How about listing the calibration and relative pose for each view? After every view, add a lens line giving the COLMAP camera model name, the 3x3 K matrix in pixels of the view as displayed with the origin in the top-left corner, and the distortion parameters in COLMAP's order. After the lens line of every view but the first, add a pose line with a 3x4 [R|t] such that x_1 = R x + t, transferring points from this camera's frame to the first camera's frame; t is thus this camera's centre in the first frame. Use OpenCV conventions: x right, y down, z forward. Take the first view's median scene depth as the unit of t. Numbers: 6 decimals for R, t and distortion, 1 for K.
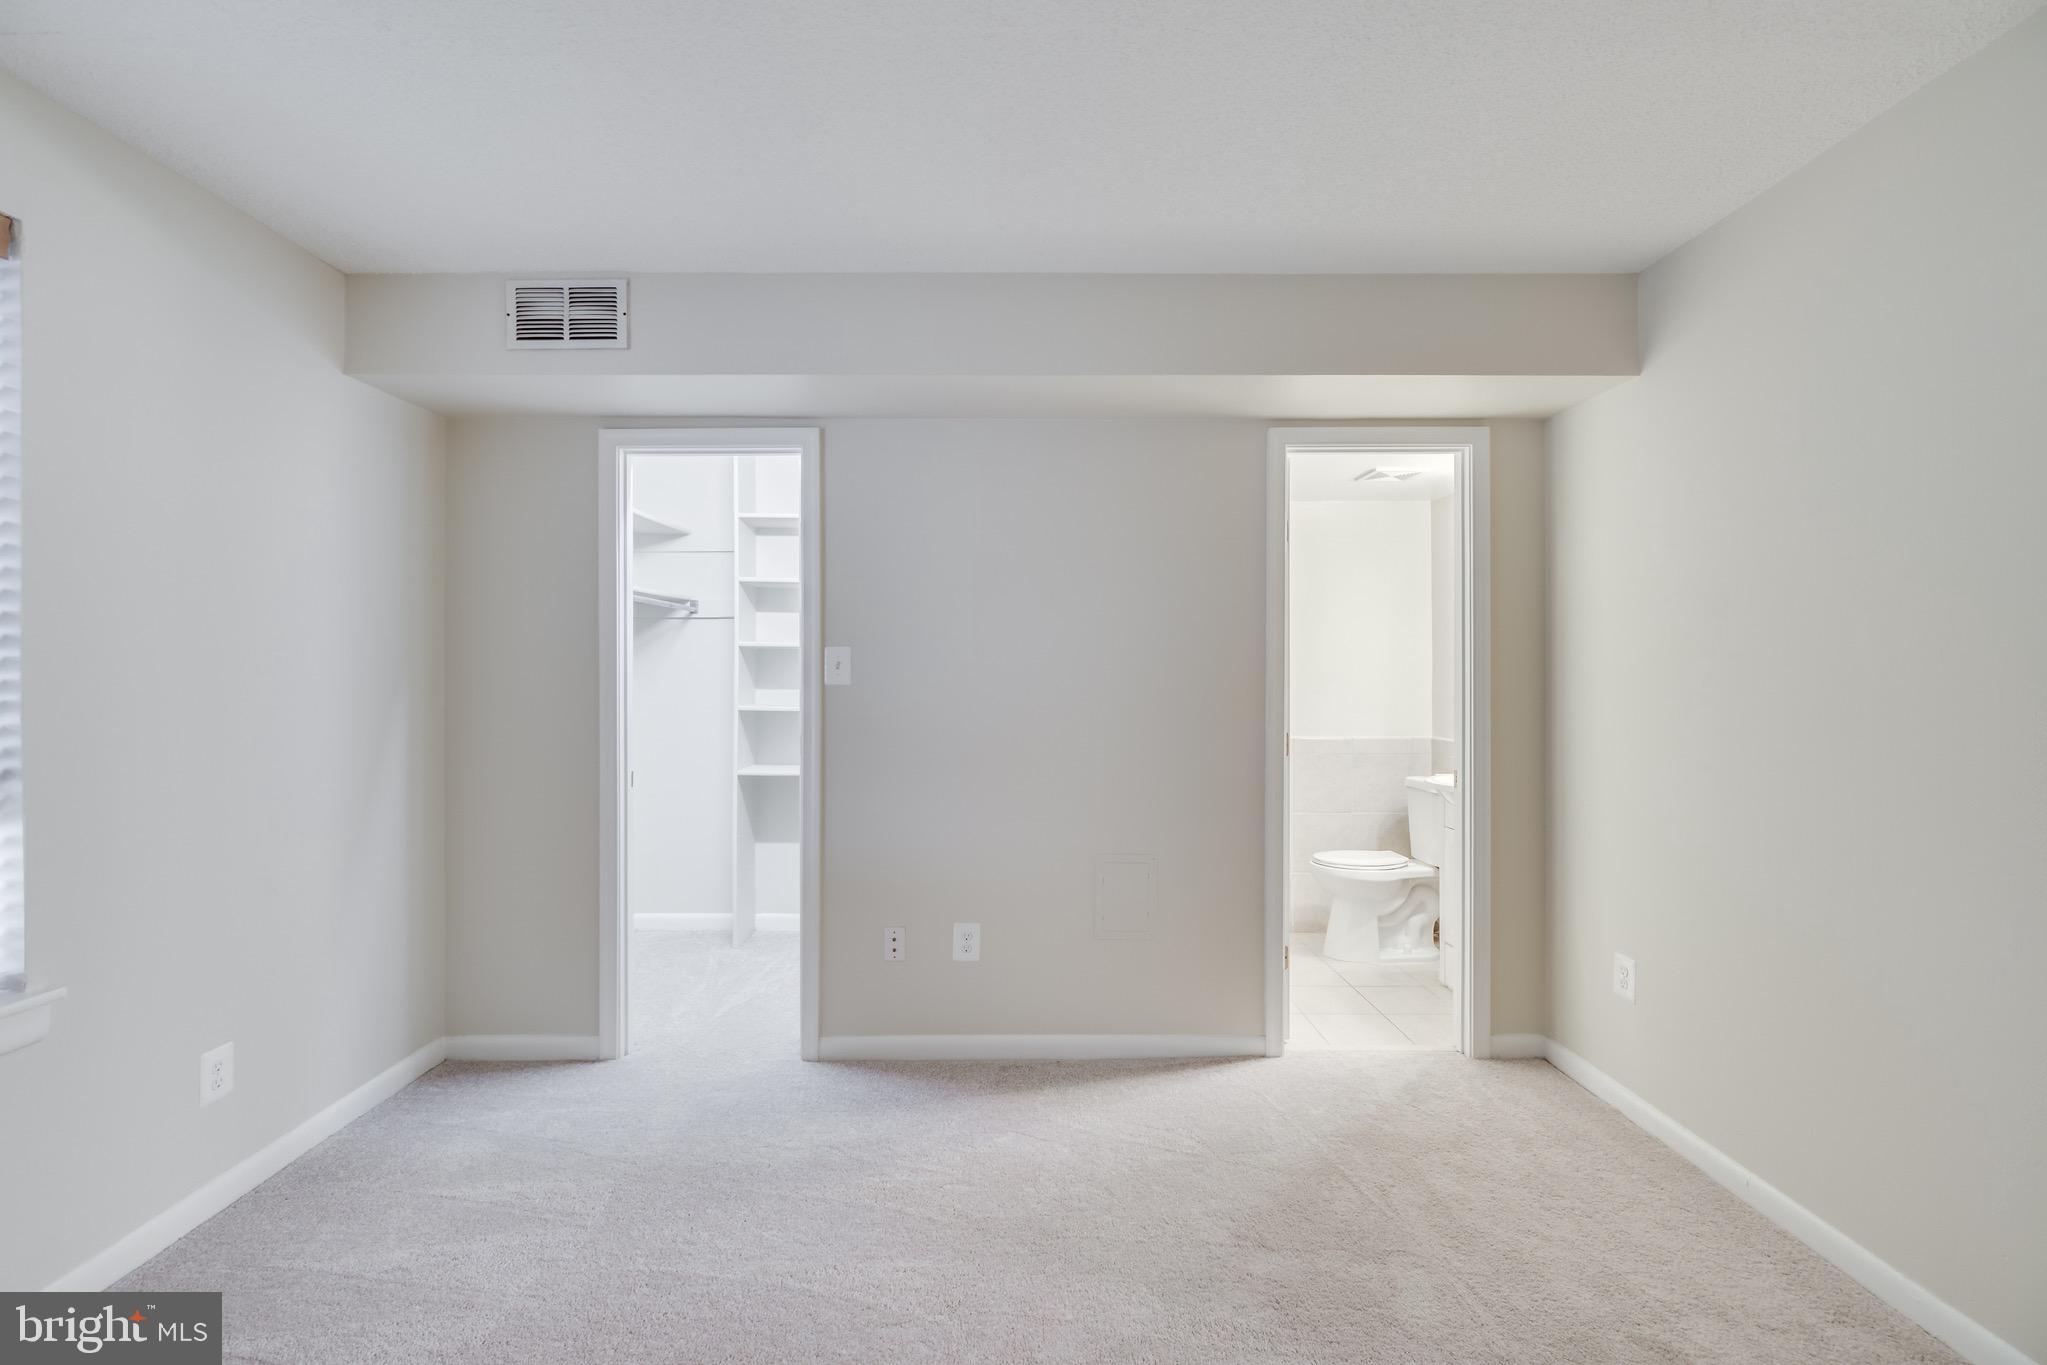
lens RADIAL K [[885.6, 0, 1017.6], [0, 885.6, 676.2], [0, 0, 1]] dist [-0.004843, 0.001331]
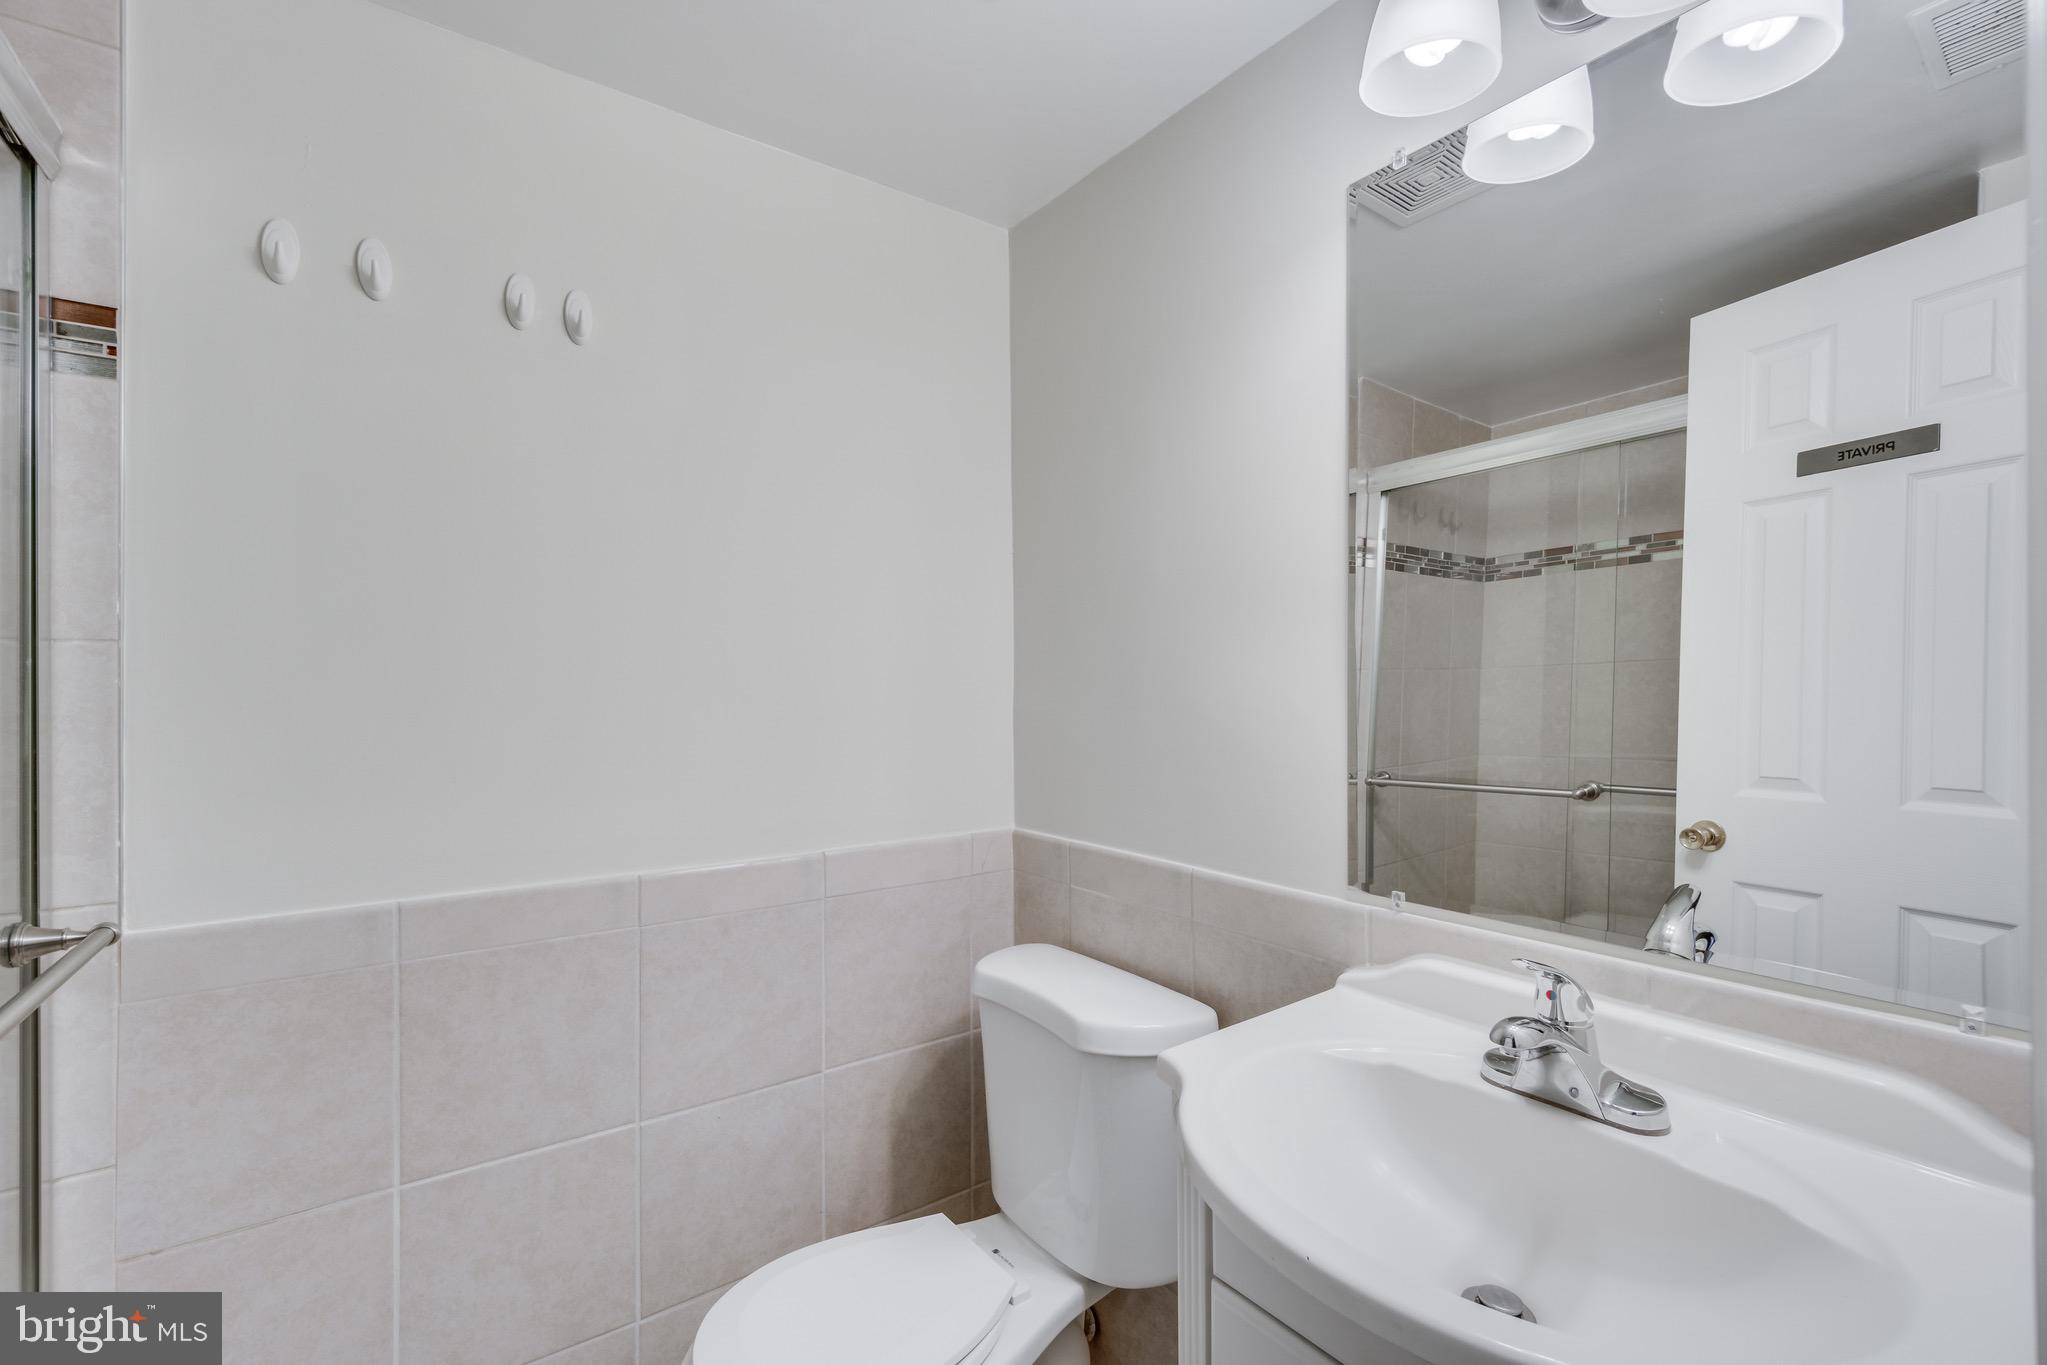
lens RADIAL K [[885.6, 0, 1023.3], [0, 885.6, 679.1], [0, 0, 1]] dist [-0.004843, 0.001331]
pose [[0.818018, 0.000563, 0.575192, 0.377070], [-0.002583, 0.999993, 0.002695, 0.001105], [-0.575187, -0.003690, 0.818014, 1.039955]]
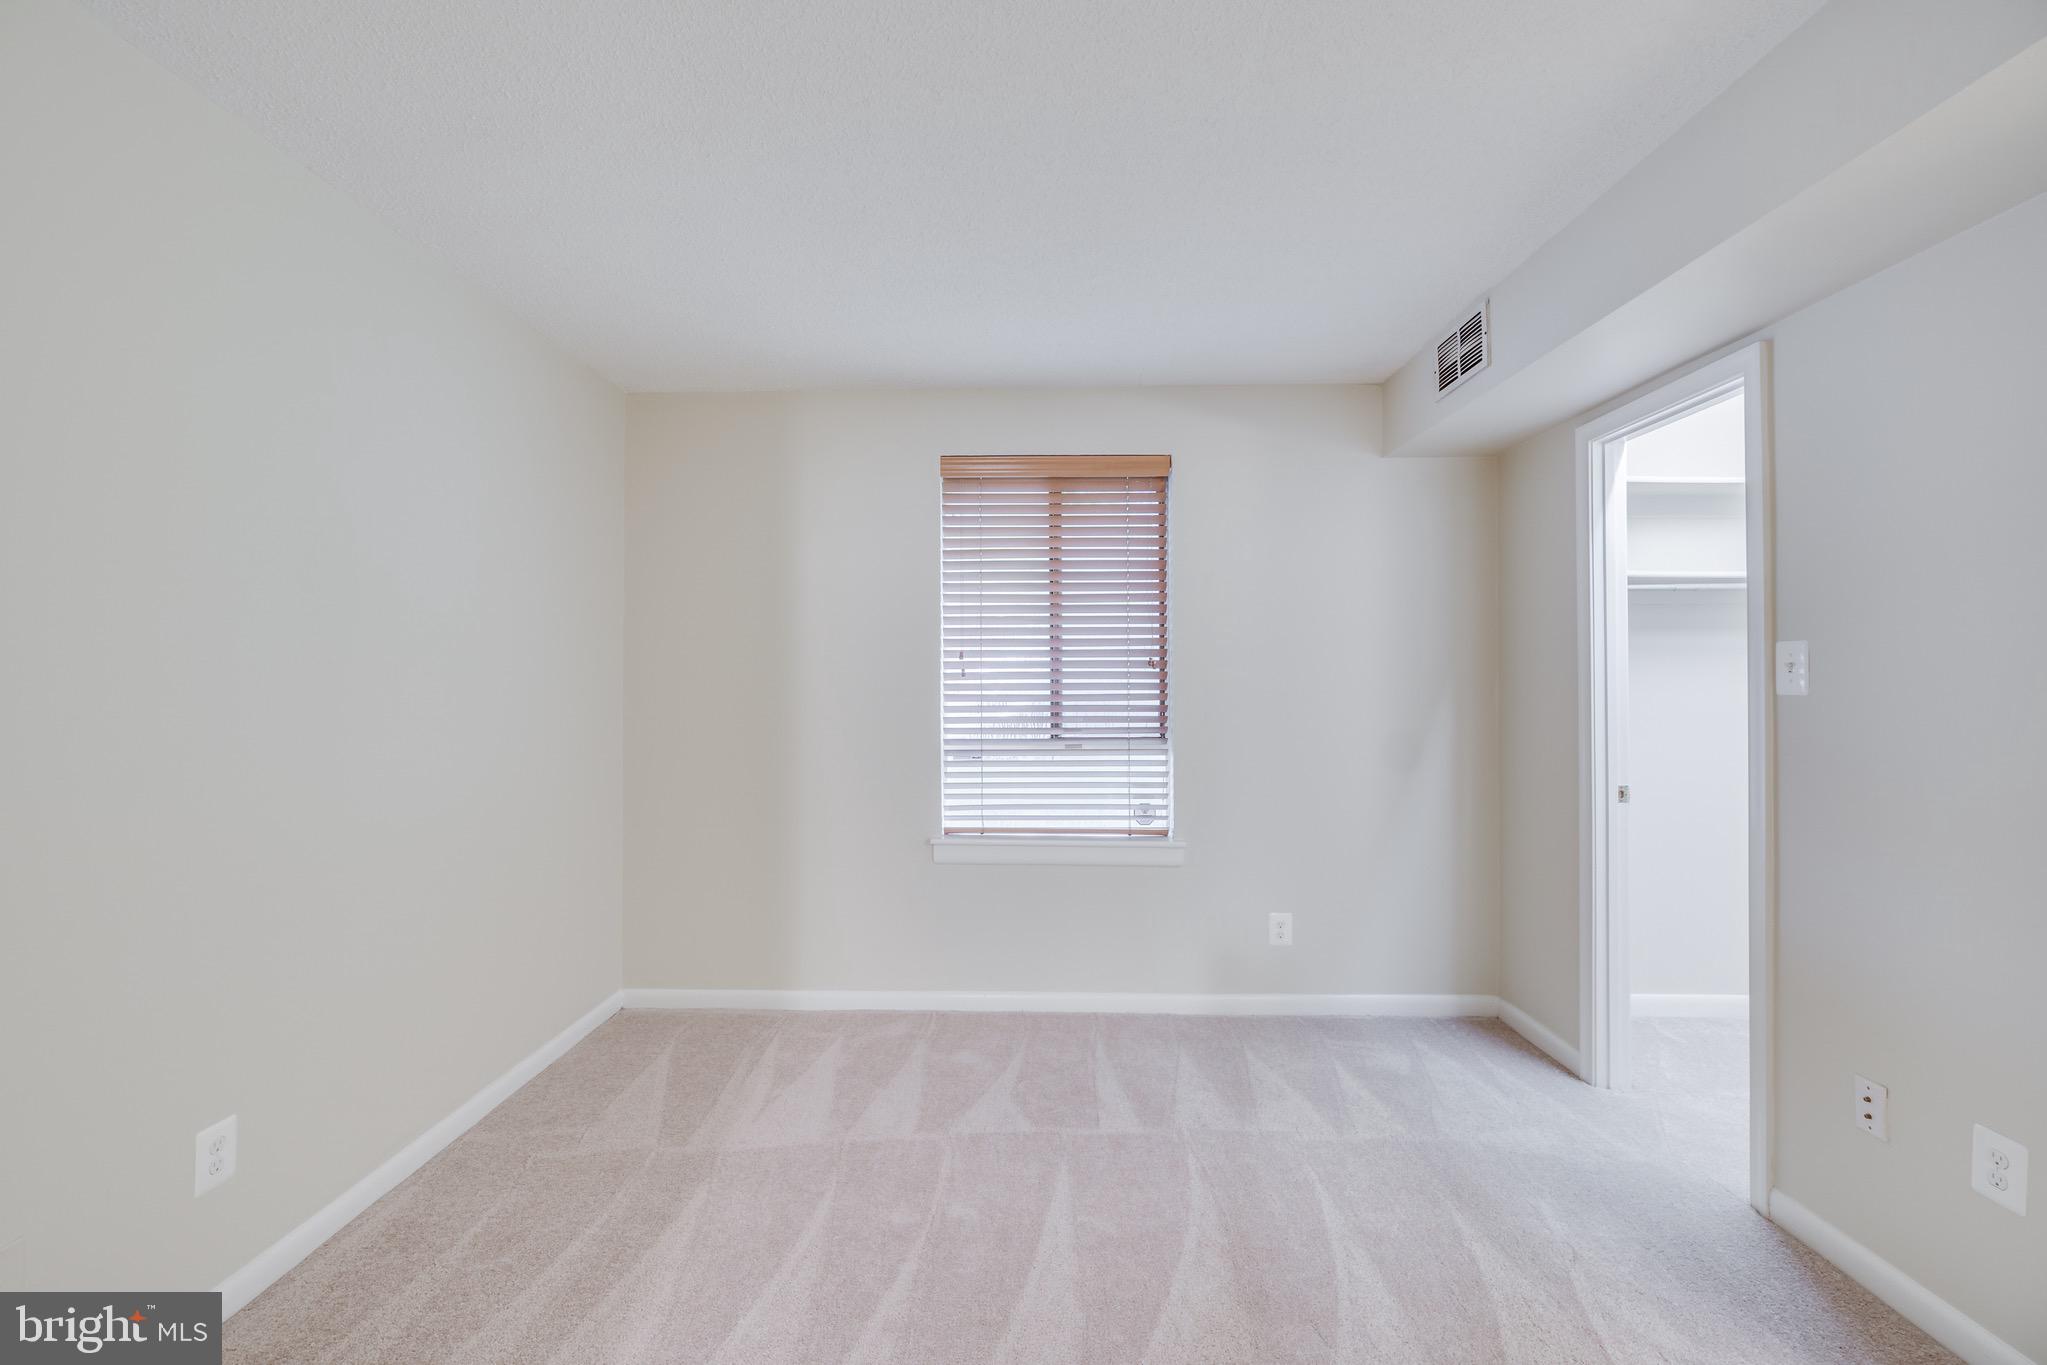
lens RADIAL K [[885.6, 0, 1014.9], [0, 885.6, 667.7], [0, 0, 1]] dist [-0.004843, 0.001331]
pose [[-0.030662, -0.009767, -0.999482, 0.523620], [-0.000292, 0.999952, -0.009763, -0.005718], [0.999530, -0.000007, -0.030663, 0.415431]]
